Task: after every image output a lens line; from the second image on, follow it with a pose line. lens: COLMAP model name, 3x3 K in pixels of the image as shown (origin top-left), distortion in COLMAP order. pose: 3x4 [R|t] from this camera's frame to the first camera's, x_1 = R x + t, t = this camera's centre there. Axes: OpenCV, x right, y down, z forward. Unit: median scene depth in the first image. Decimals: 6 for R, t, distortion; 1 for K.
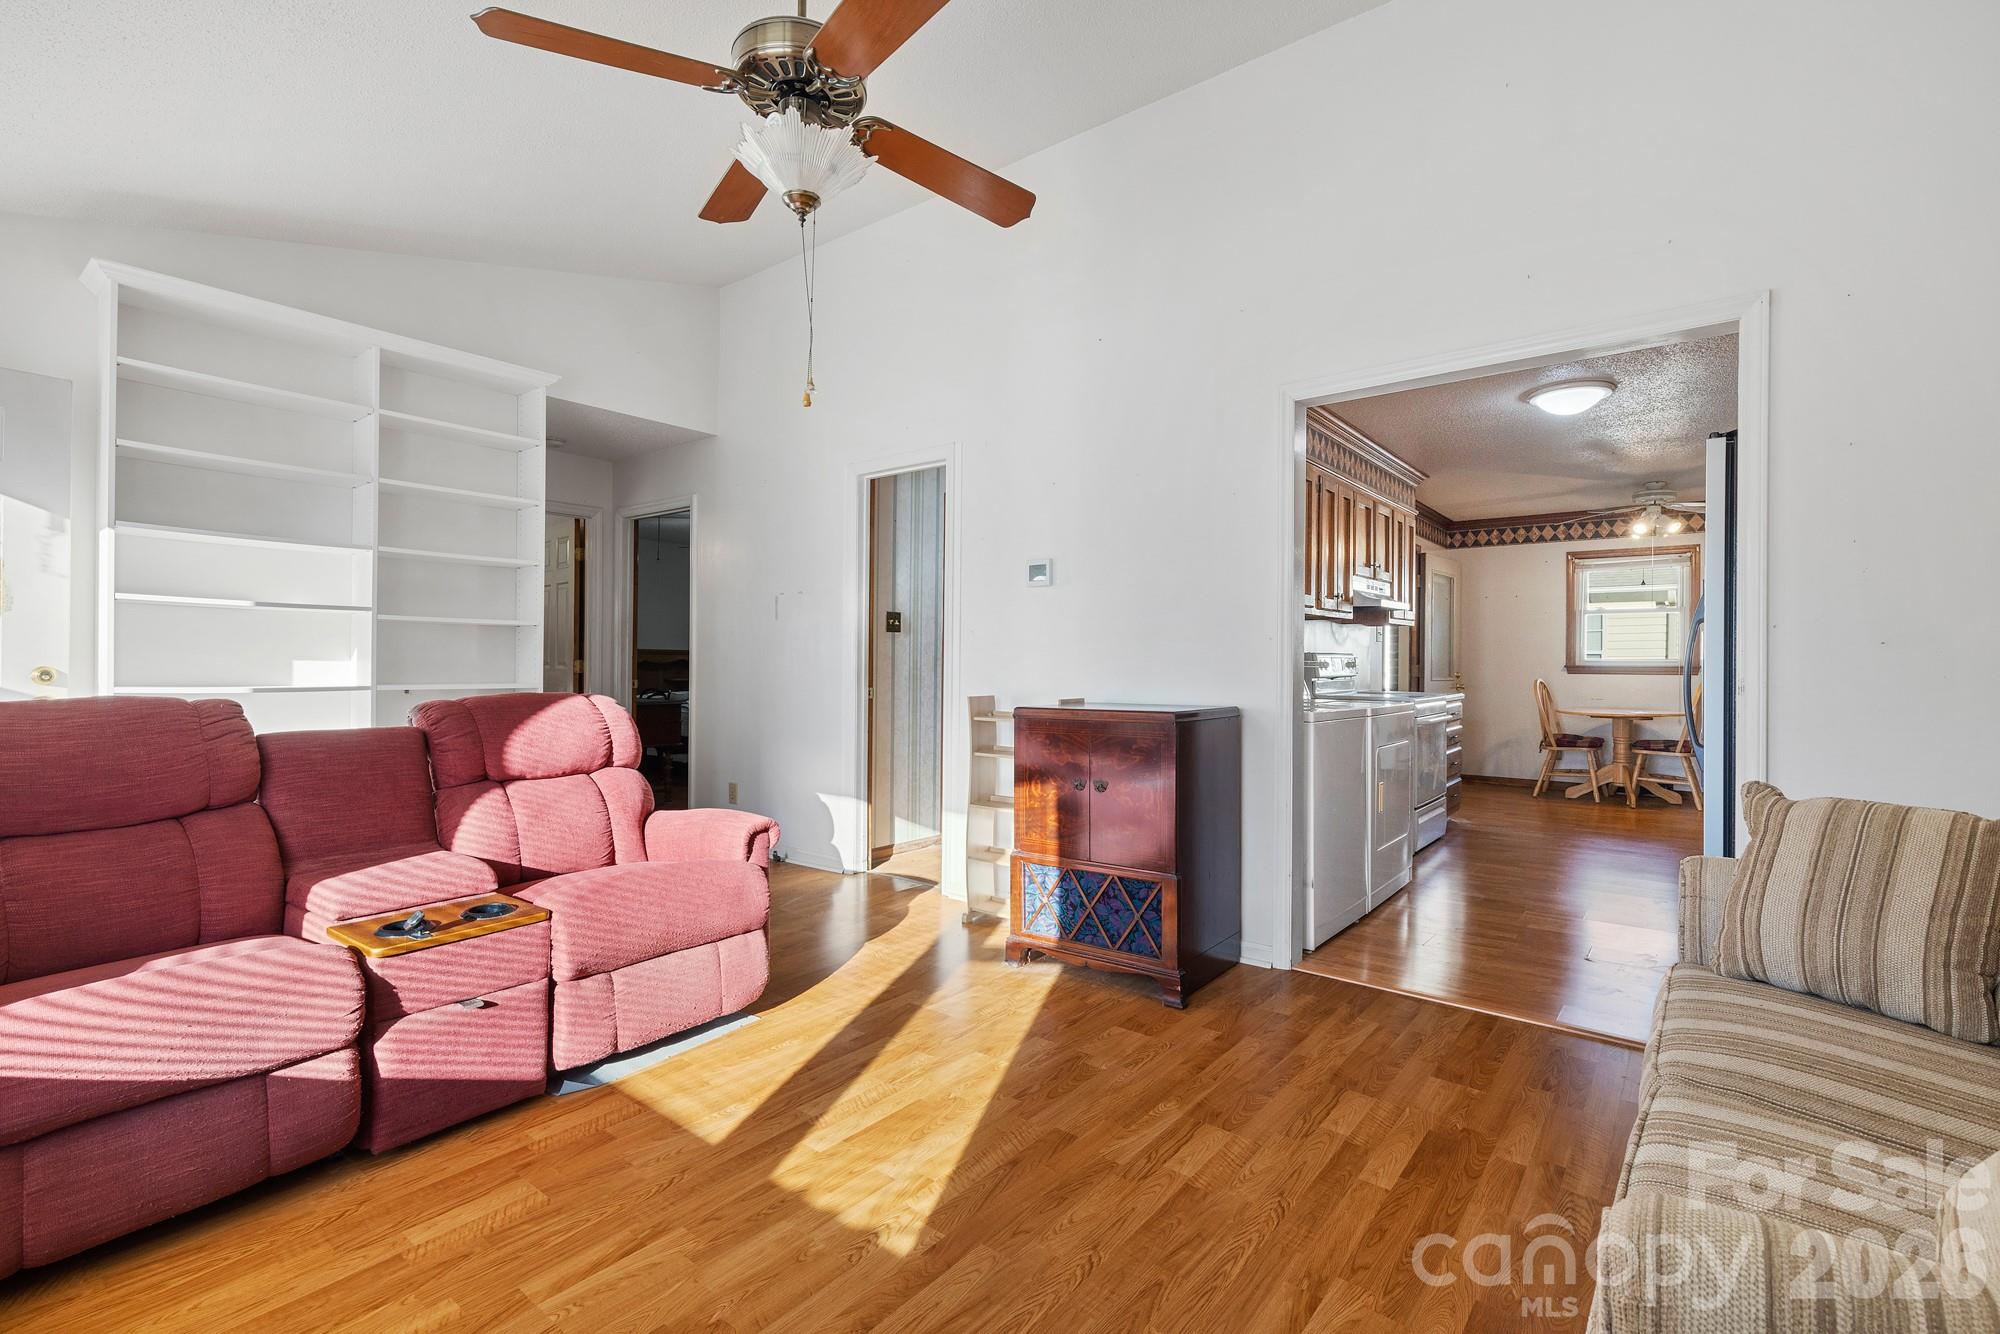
lens RADIAL K [[904.3, 0, 995.1], [0, 904.3, 664.0], [0, 0, 1]] dist [-0.001101, -0.000437]
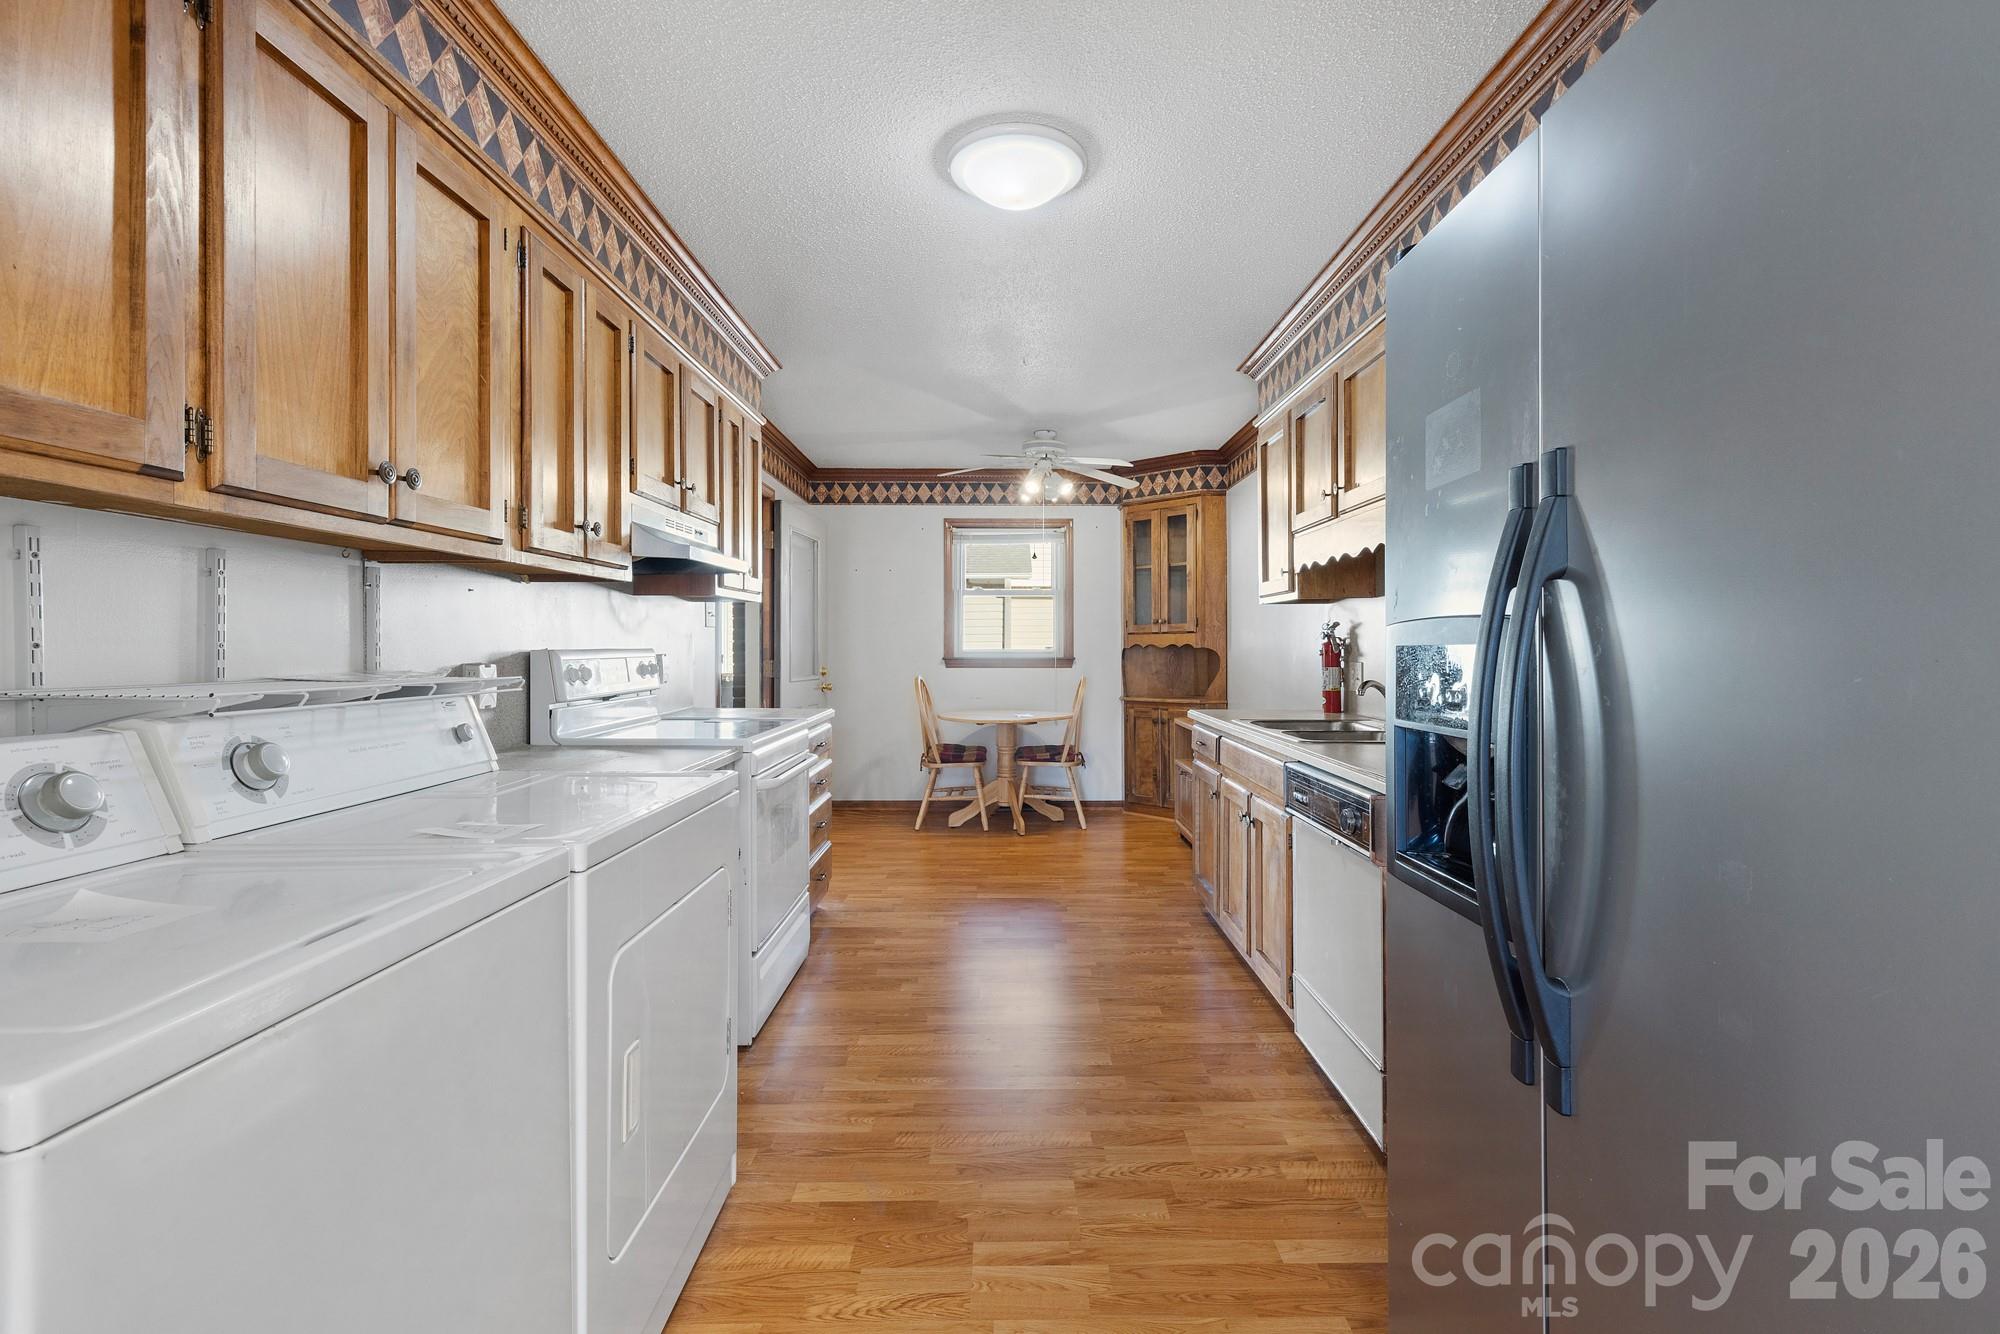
lens RADIAL K [[904.3, 0, 1001.6], [0, 904.3, 649.0], [0, 0, 1]] dist [-0.001101, -0.000437]
pose [[0.783096, -0.008019, 0.621849, 0.181695], [0.006526, 0.999968, 0.004677, -0.010492], [-0.621867, 0.000395, 0.783123, 0.361526]]
